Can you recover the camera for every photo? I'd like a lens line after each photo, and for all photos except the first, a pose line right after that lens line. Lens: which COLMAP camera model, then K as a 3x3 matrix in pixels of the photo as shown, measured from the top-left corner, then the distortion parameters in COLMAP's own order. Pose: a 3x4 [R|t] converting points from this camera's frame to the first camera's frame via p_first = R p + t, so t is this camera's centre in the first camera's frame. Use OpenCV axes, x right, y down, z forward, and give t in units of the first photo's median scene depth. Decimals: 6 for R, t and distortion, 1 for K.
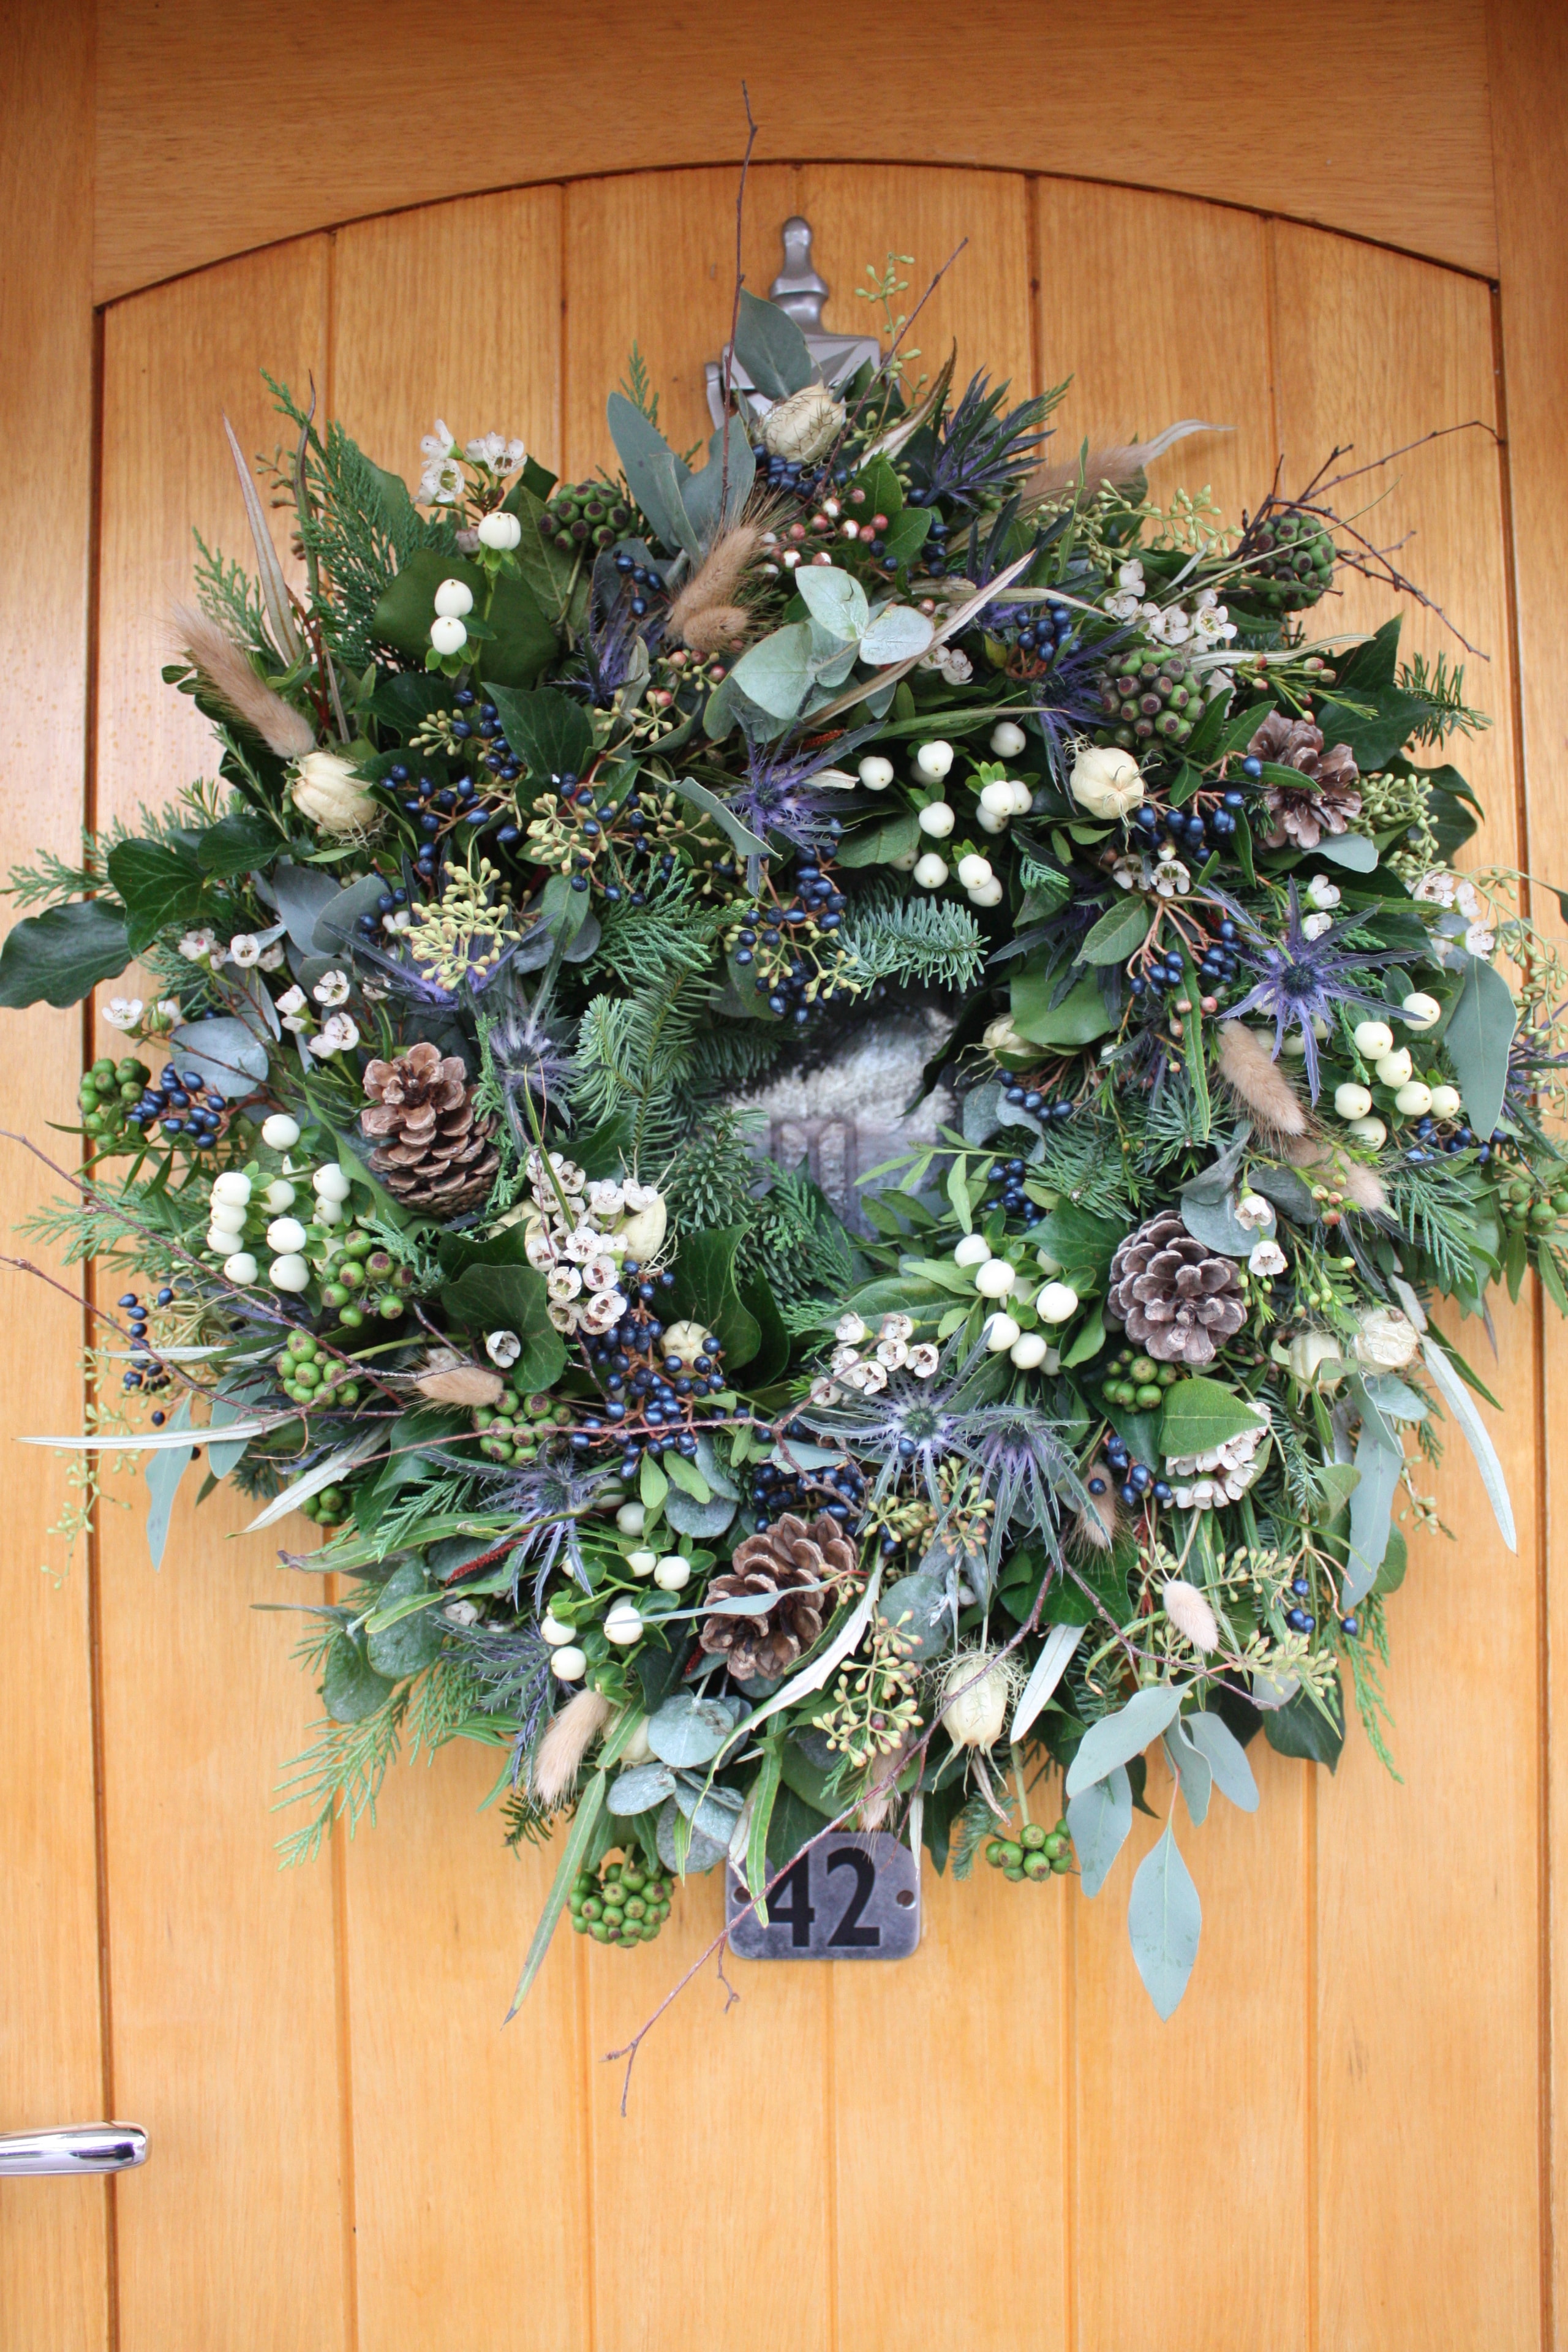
lens RADIAL K [[2049.0, 0, 784.0], [0, 2049.0, 1176.0], [0, 0, 1]] dist [-0.197349, 0.183920]
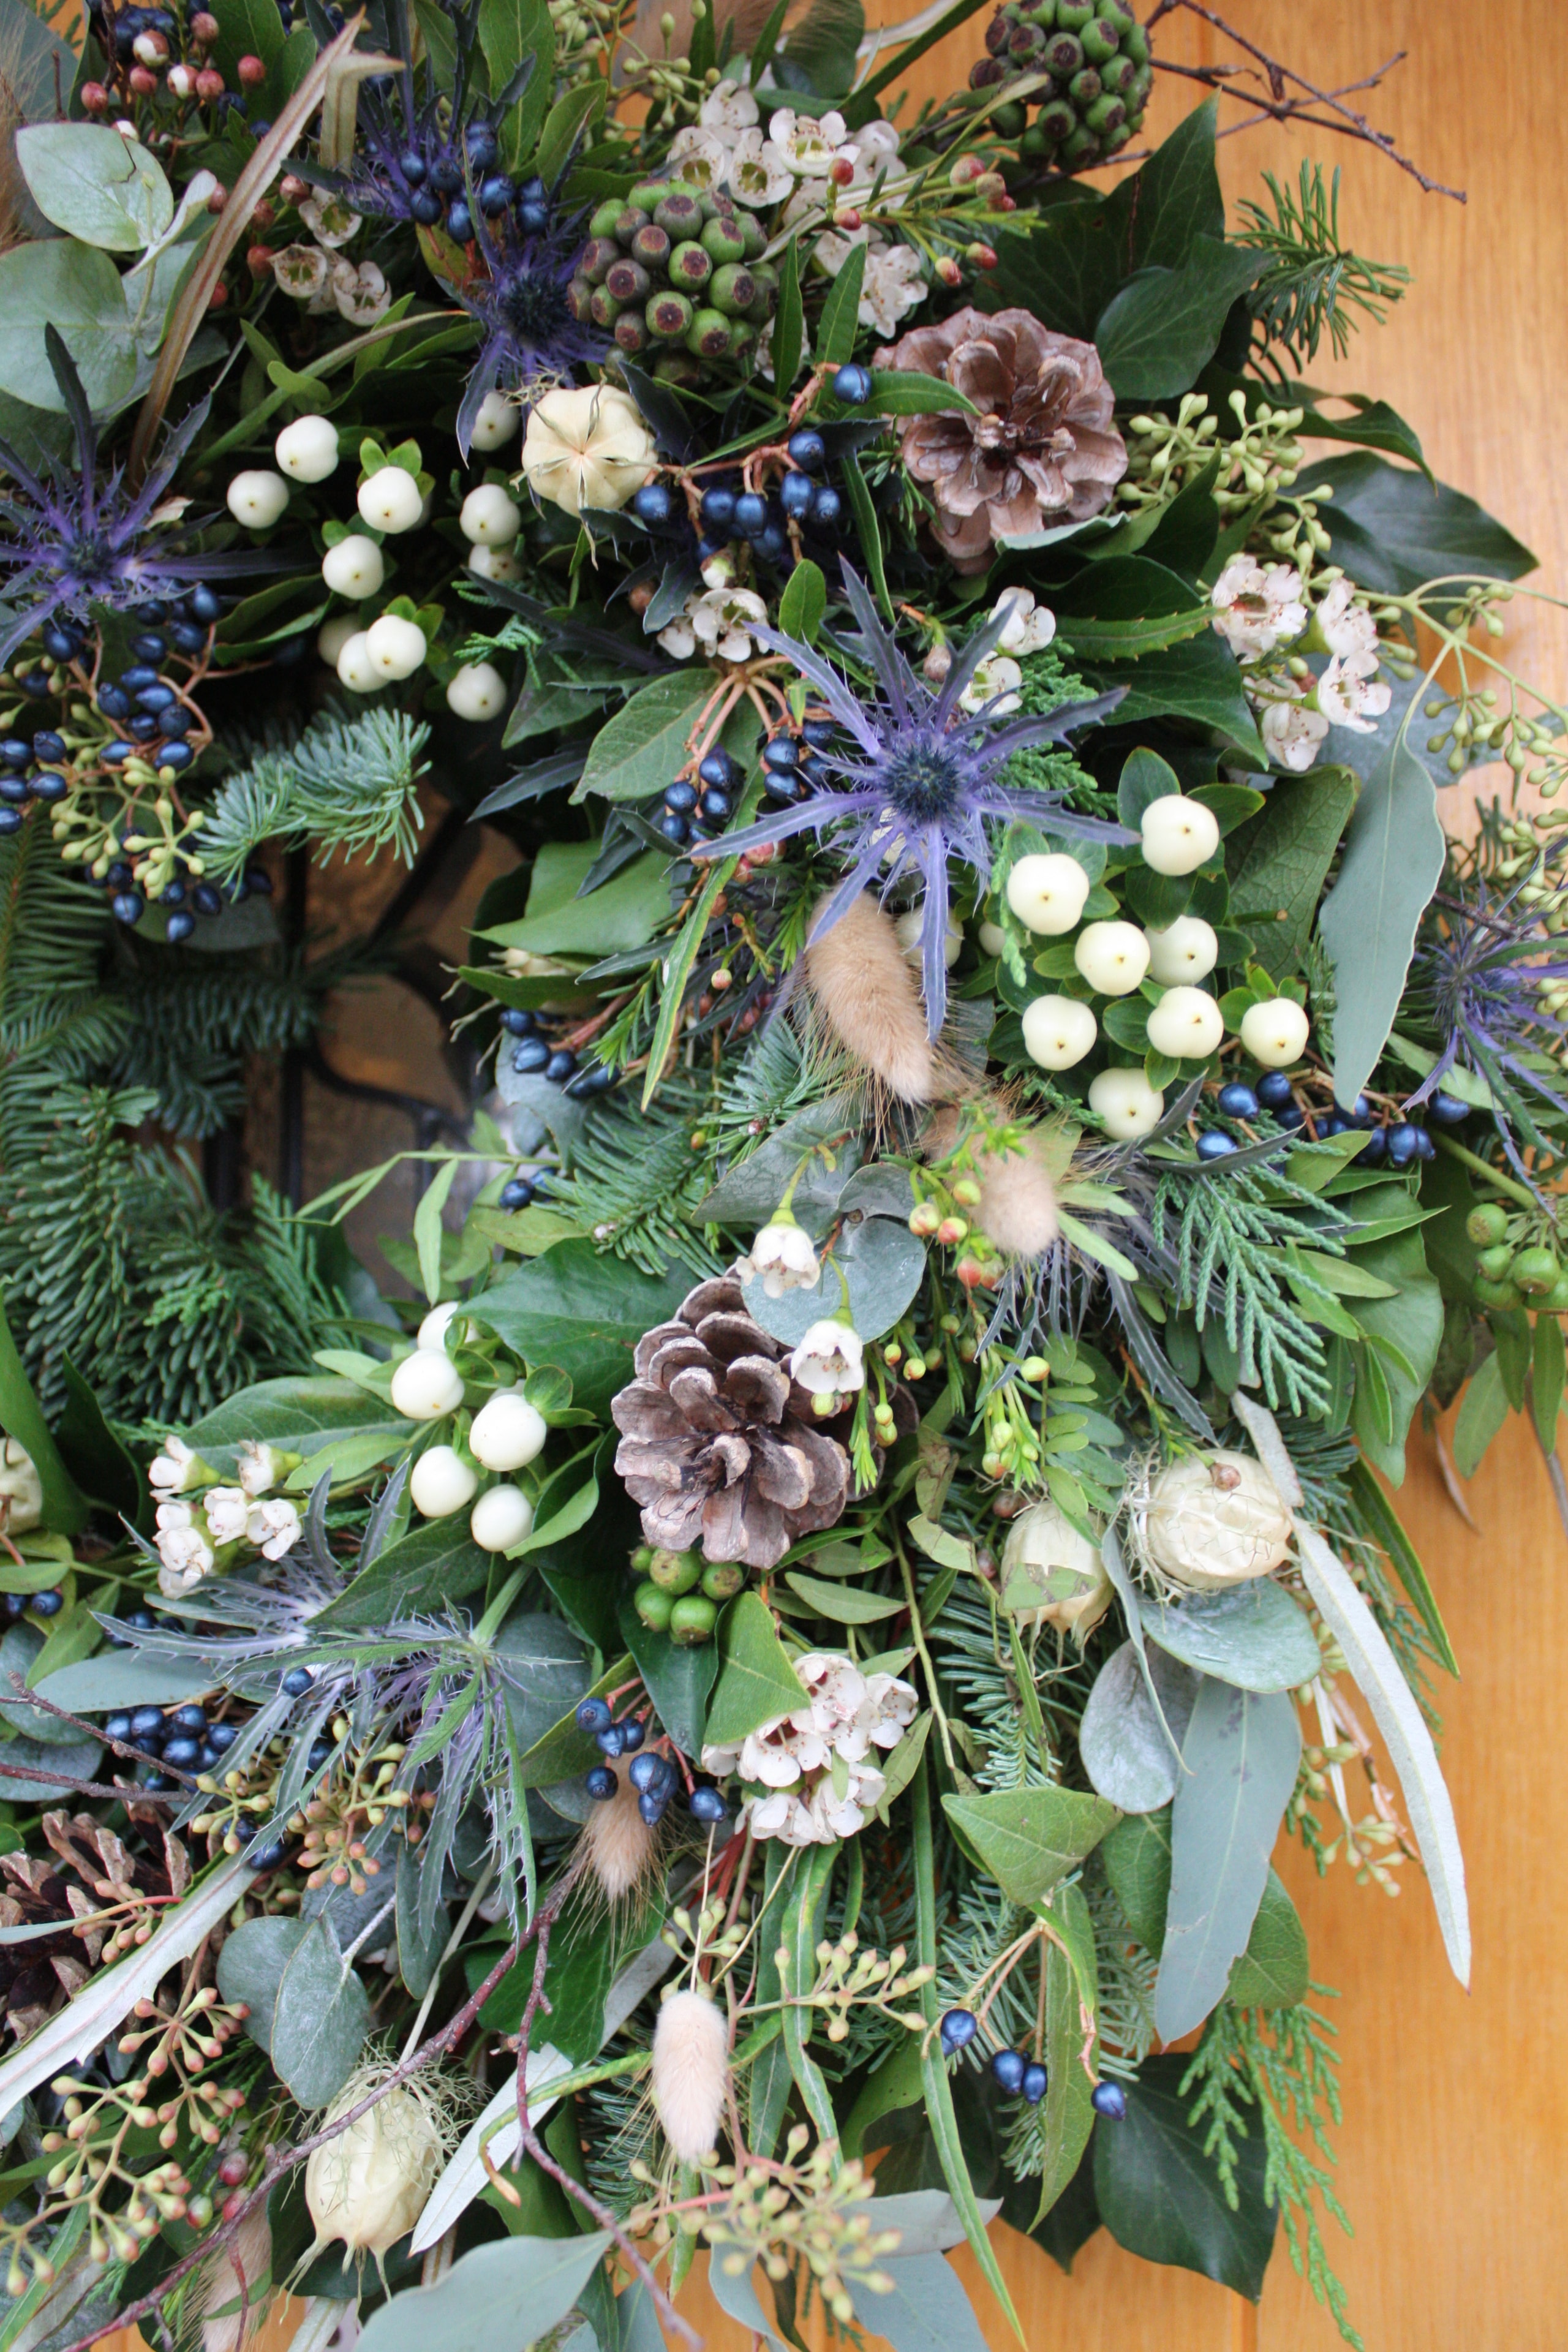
lens RADIAL K [[2049.0, 0, 784.0], [0, 2049.0, 1176.0], [0, 0, 1]] dist [-0.197349, 0.183920]
pose [[0.963728, -0.007795, -0.266772, 0.343135], [-0.002300, 0.999294, -0.037511, 0.015291], [0.266876, 0.036764, 0.963029, 0.508256]]
